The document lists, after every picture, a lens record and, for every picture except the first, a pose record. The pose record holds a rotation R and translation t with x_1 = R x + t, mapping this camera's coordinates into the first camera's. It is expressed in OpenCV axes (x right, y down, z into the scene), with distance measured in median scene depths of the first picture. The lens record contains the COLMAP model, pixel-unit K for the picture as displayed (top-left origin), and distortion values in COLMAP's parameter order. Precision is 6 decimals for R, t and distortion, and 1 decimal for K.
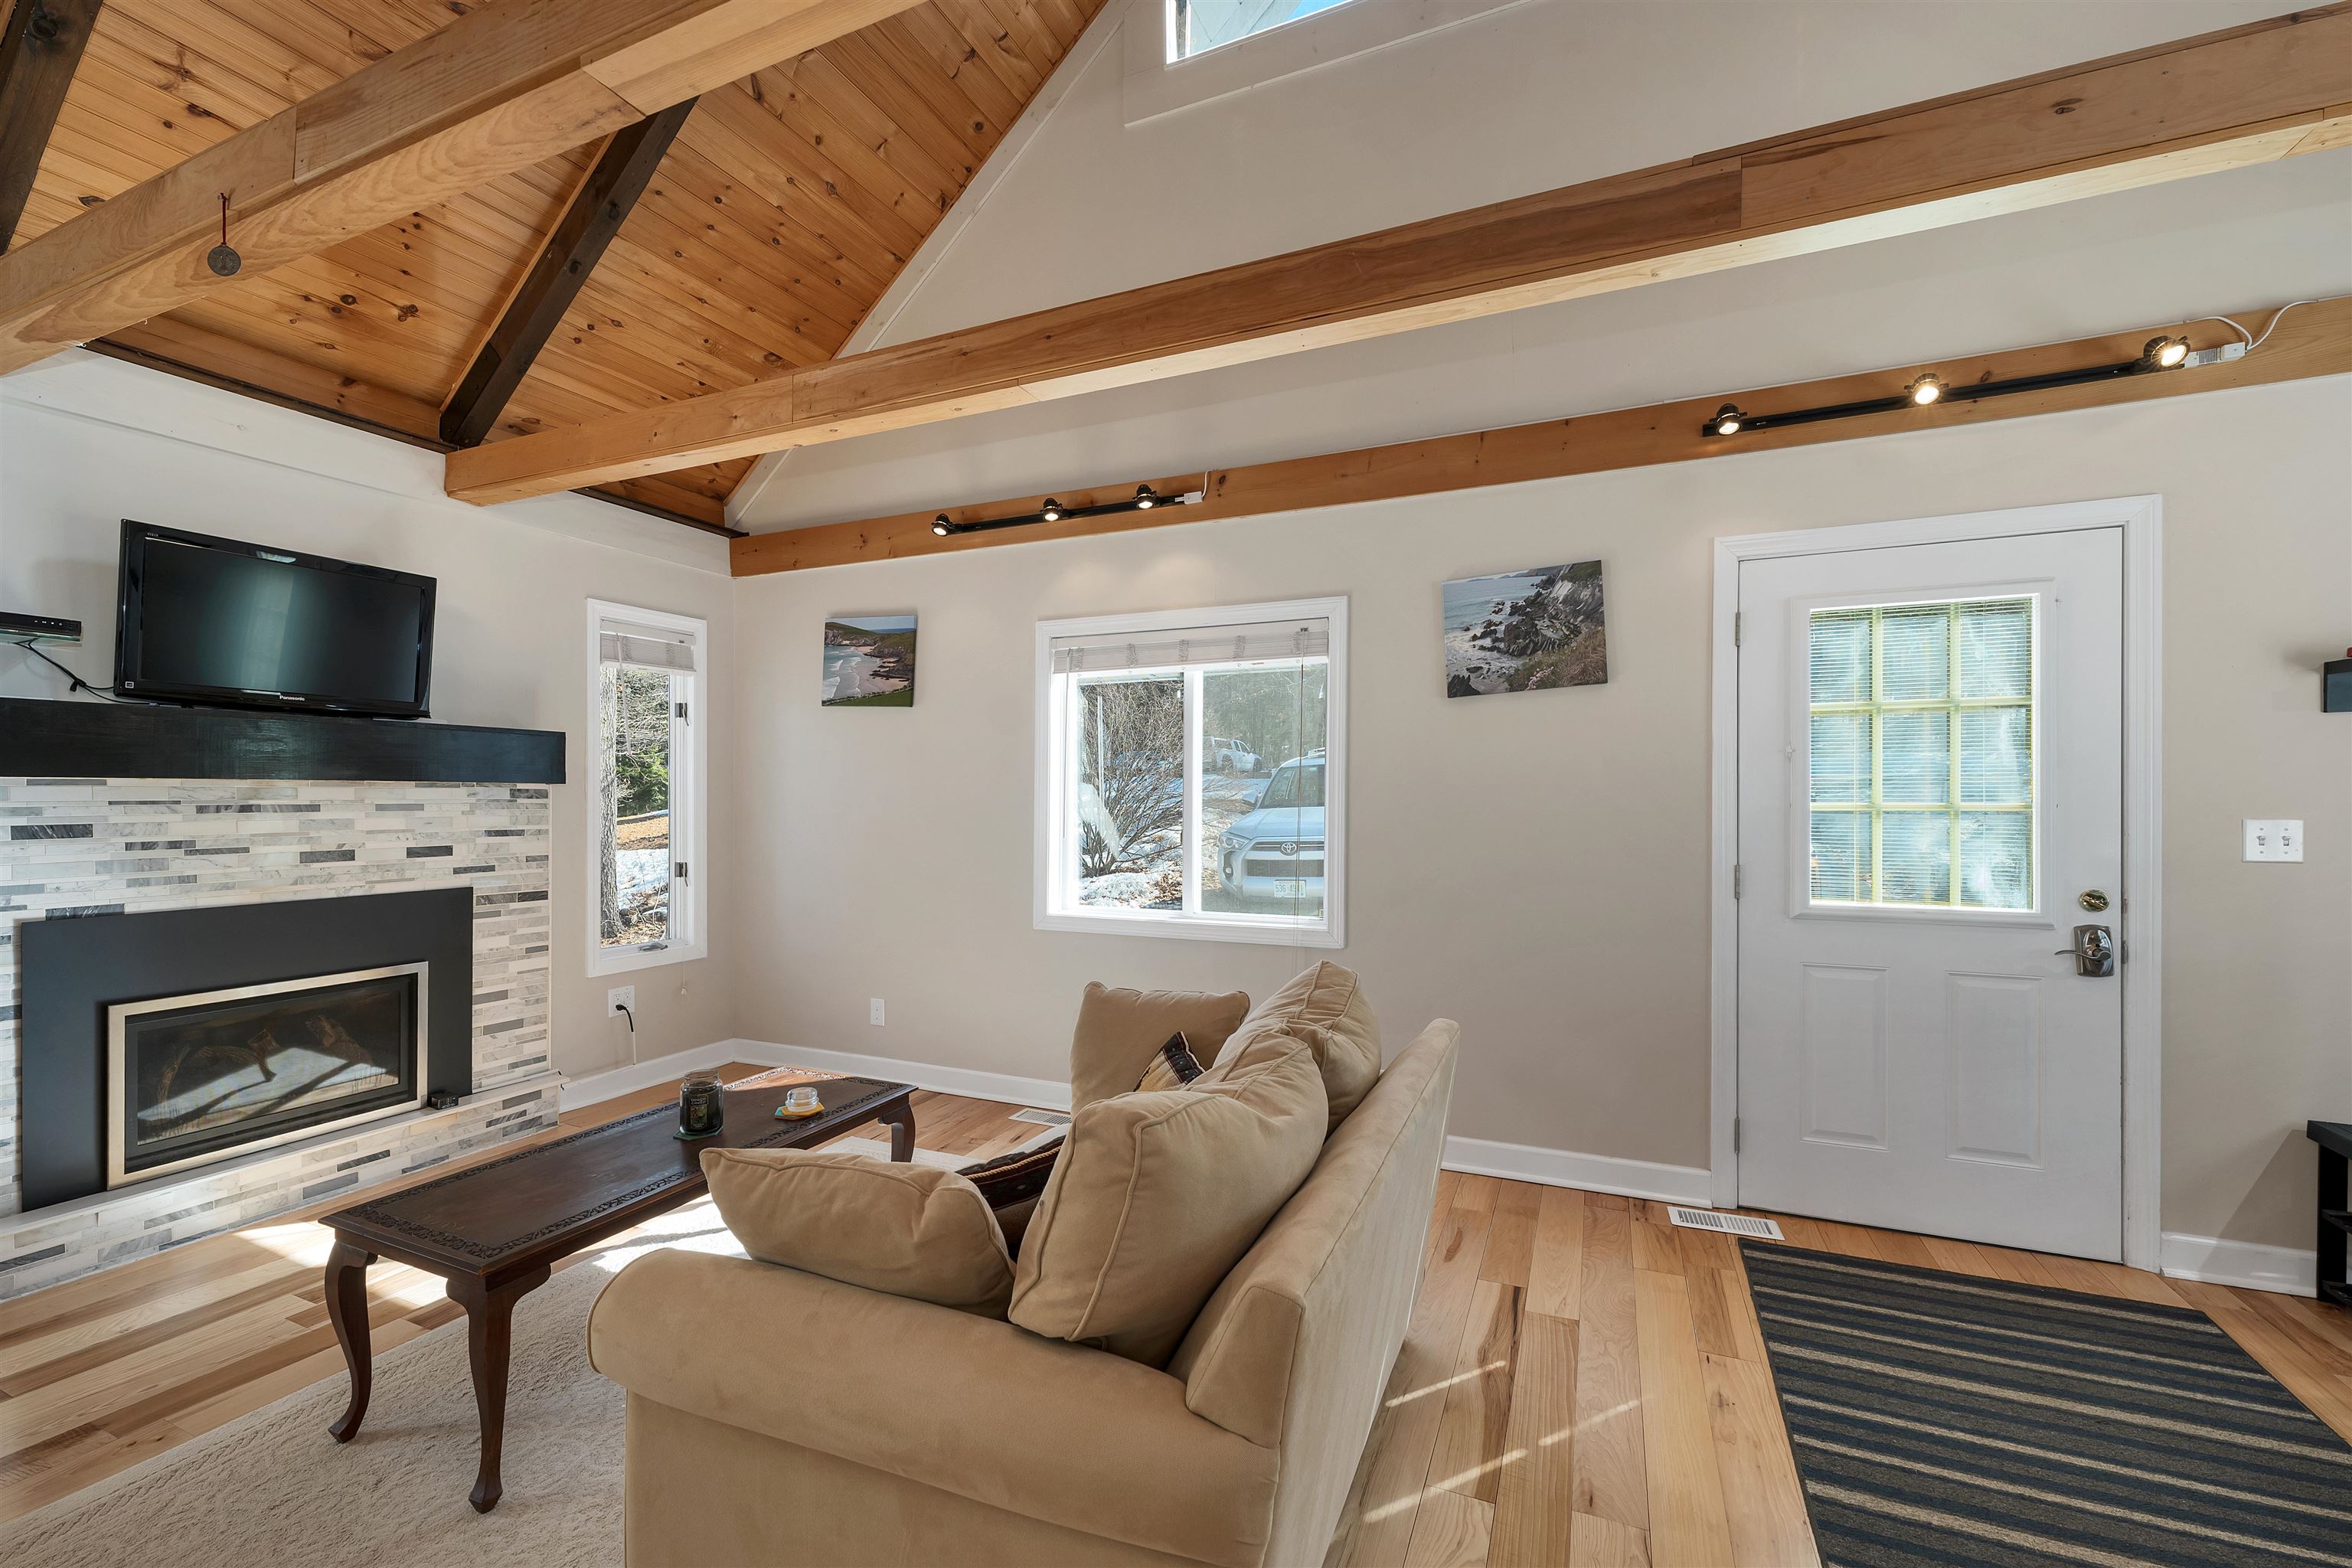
lens RADIAL K [[973.5, 0, 1166.8], [0, 973.5, 809.6], [0, 0, 1]] dist [0.001780, 0.000038]
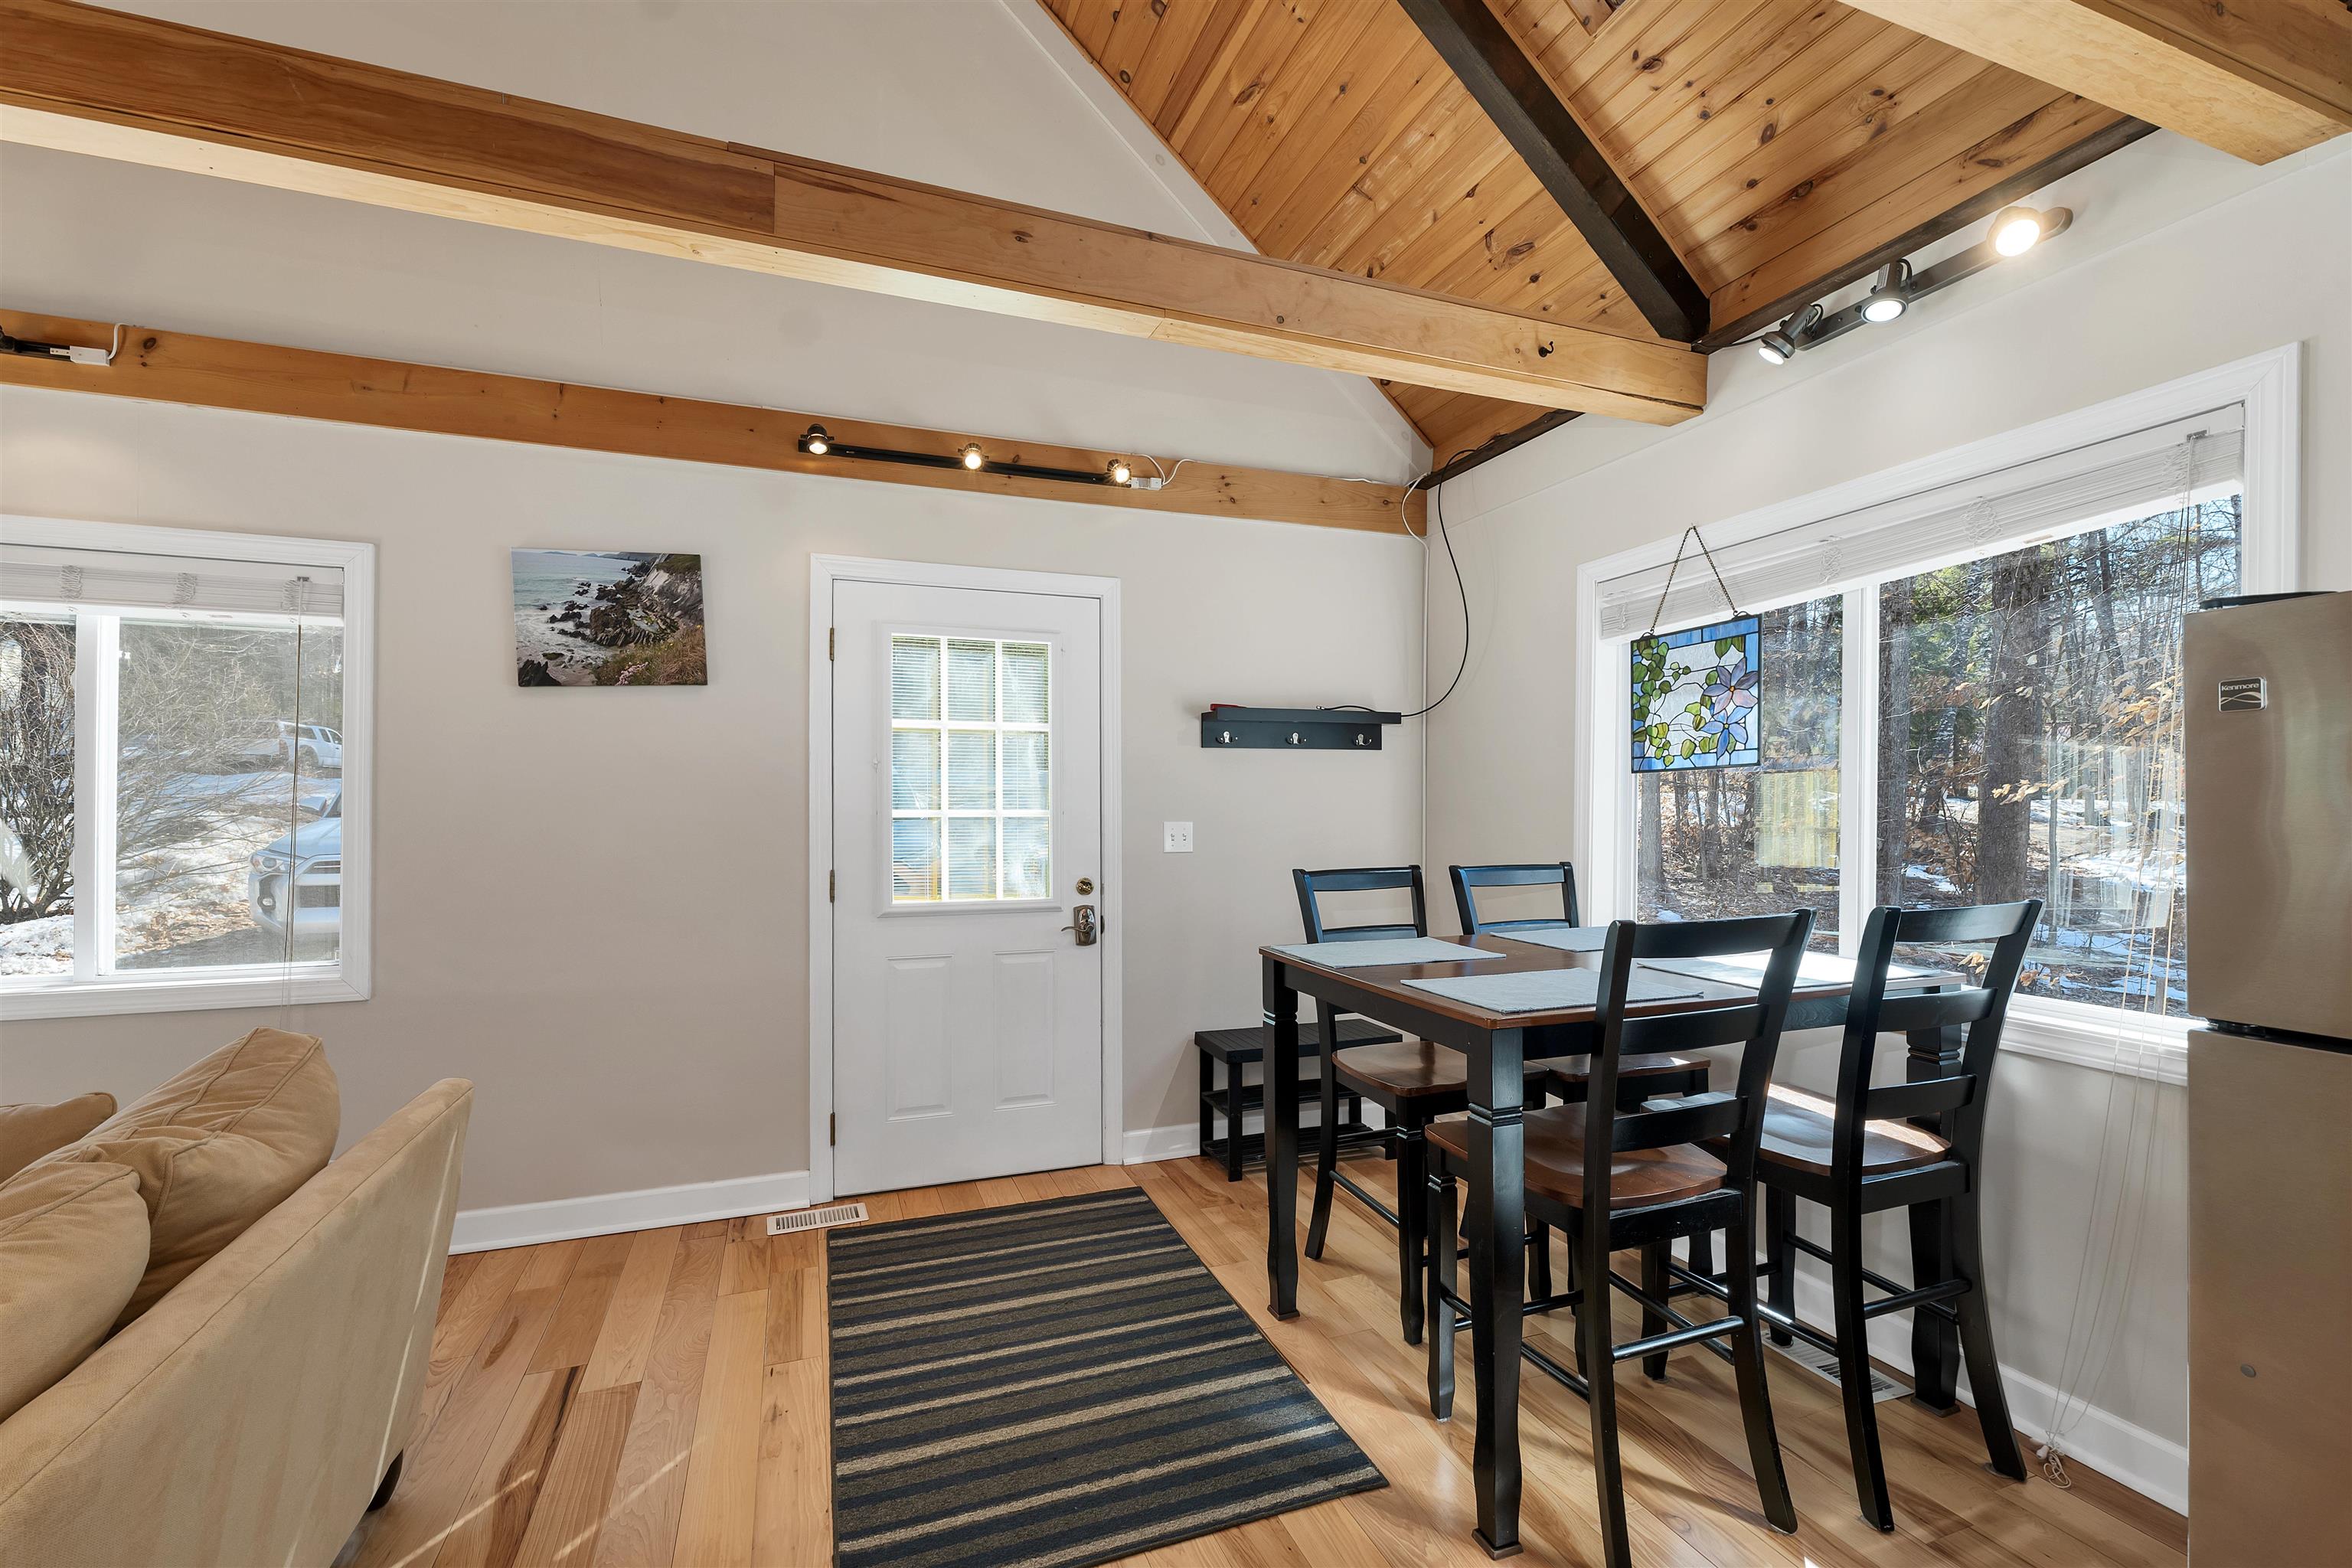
lens RADIAL K [[973.5, 0, 1152.0], [0, 973.5, 810.9], [0, 0, 1]] dist [0.001780, 0.000038]
pose [[0.720466, -0.000691, 0.693490, 0.104297], [0.005021, 0.999978, -0.004220, -0.000125], [-0.693472, 0.006523, 0.720454, 0.010128]]
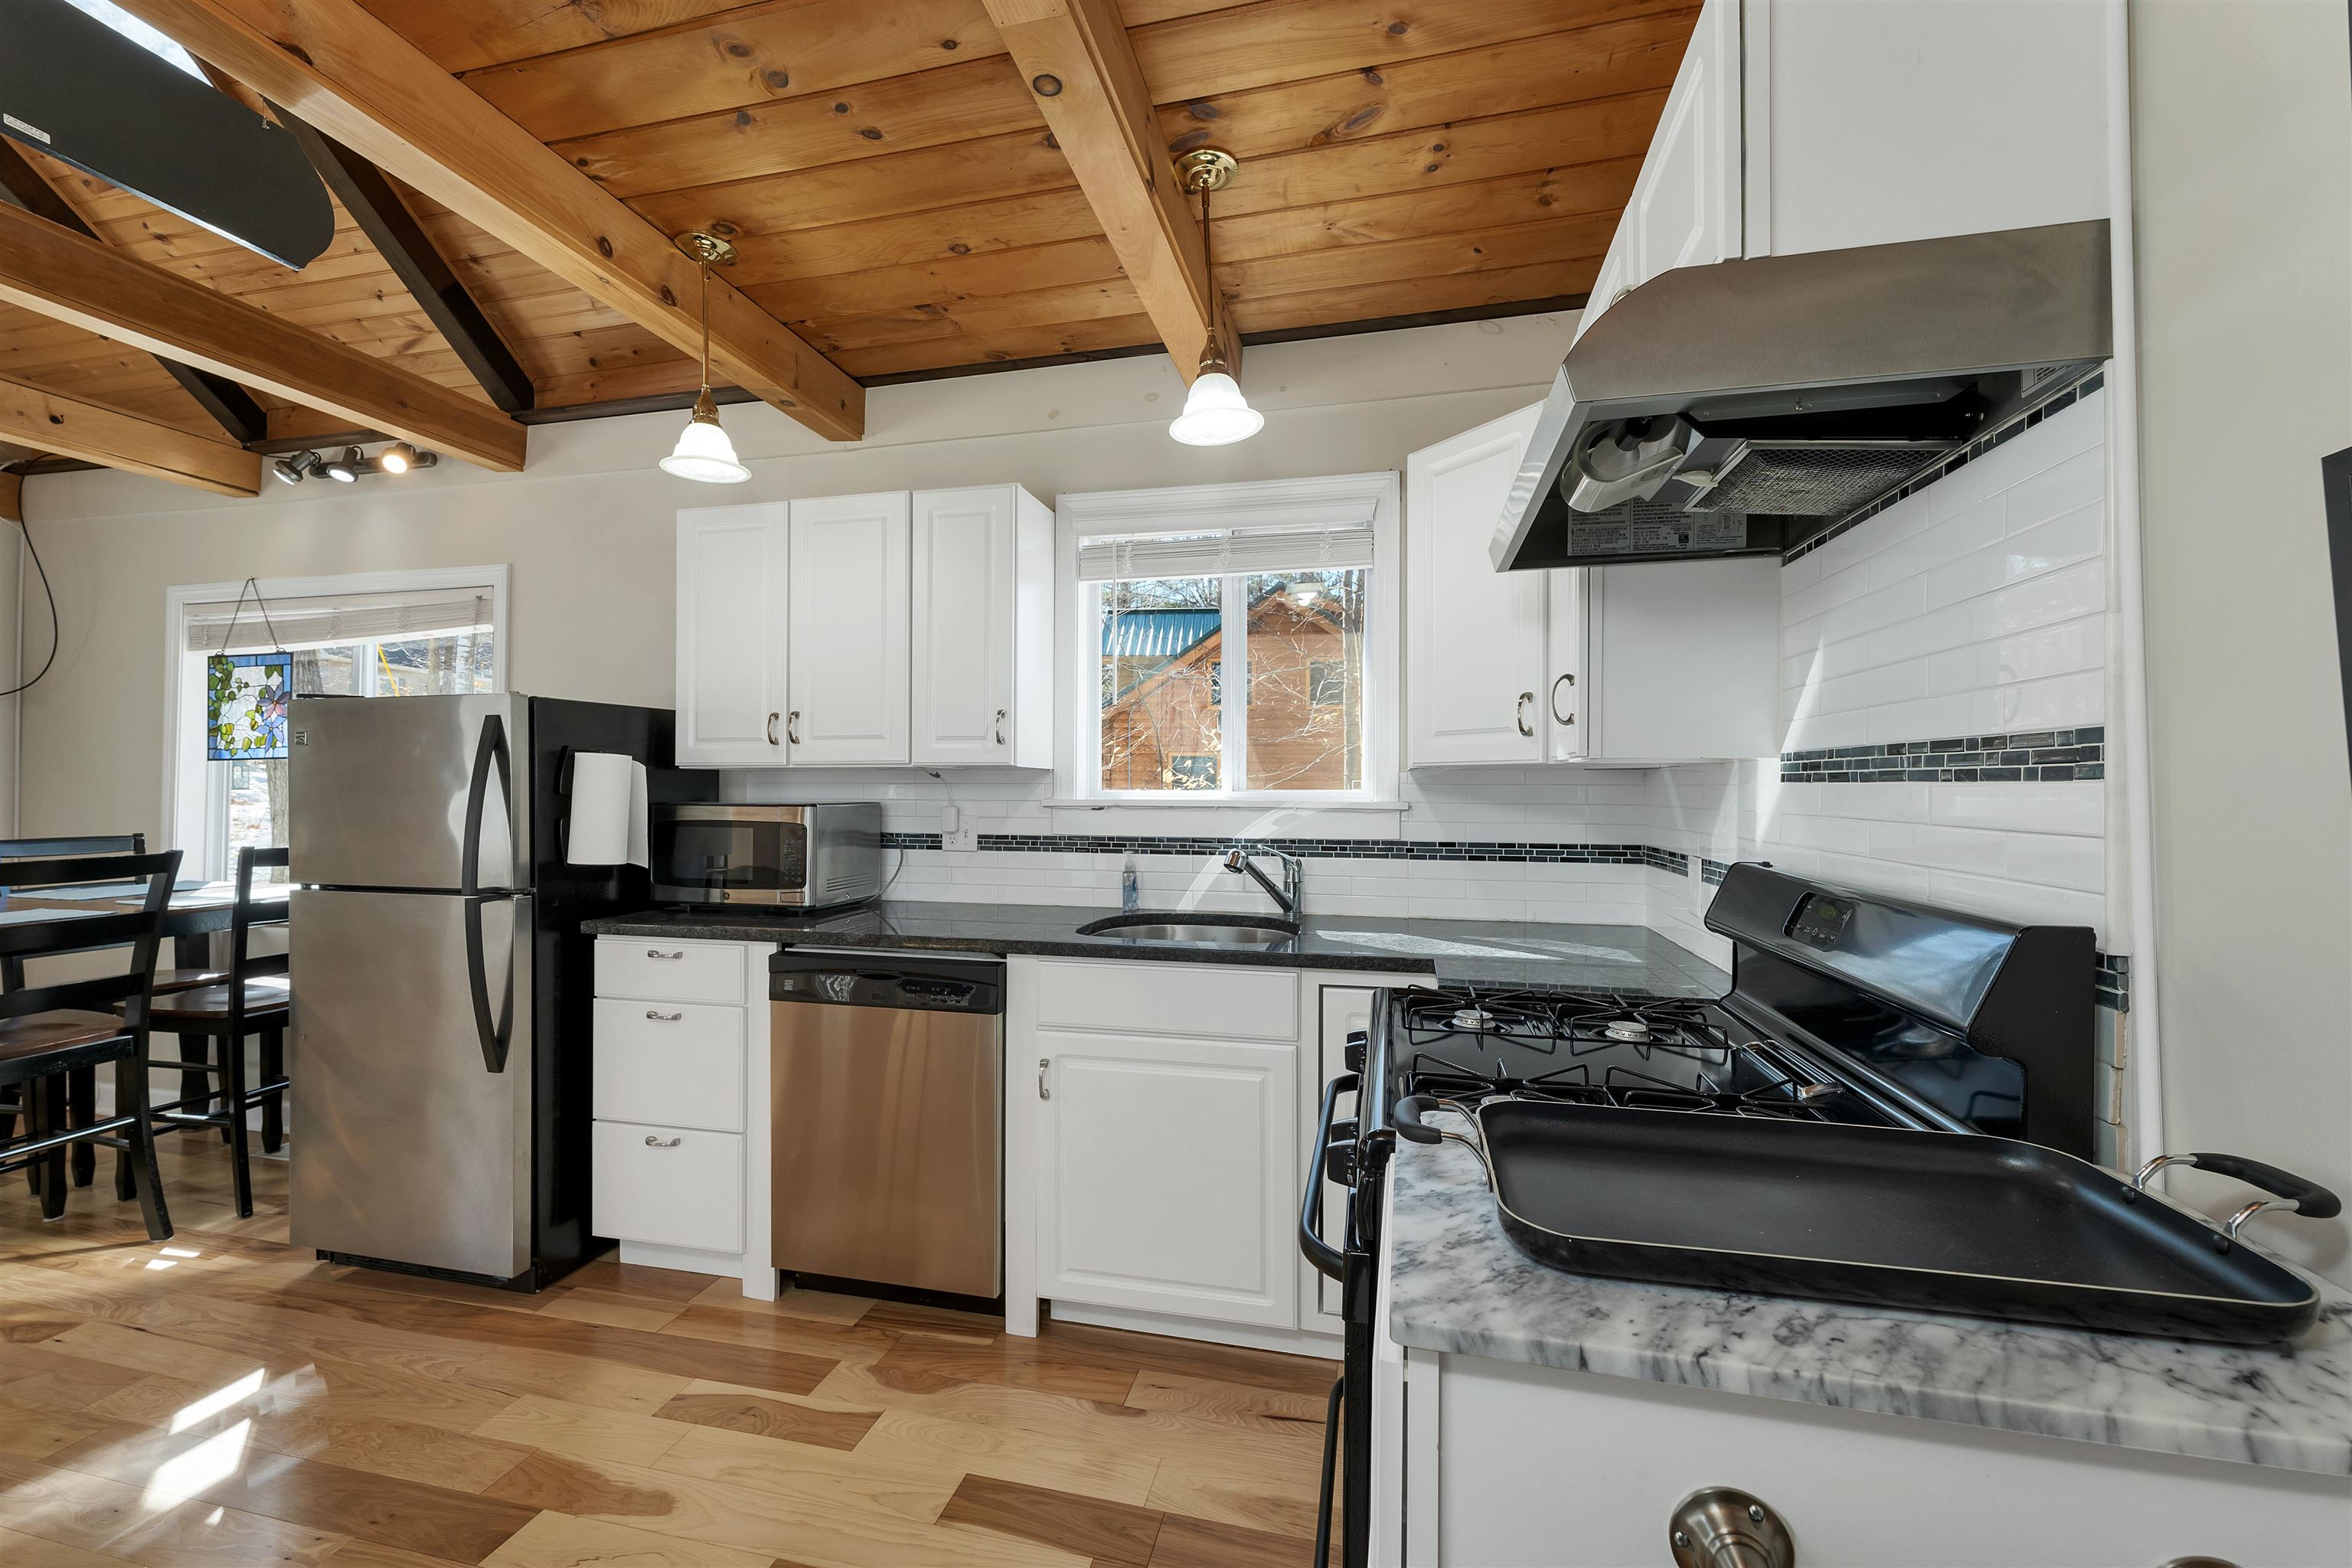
lens RADIAL K [[973.5, 0, 1166.9], [0, 973.5, 784.8], [0, 0, 1]] dist [0.001780, 0.000038]
pose [[-0.166620, 0.008465, 0.985985, -0.270375], [0.006272, 0.999952, -0.007525, 0.007080], [-0.986001, 0.004930, -0.166666, -0.578633]]
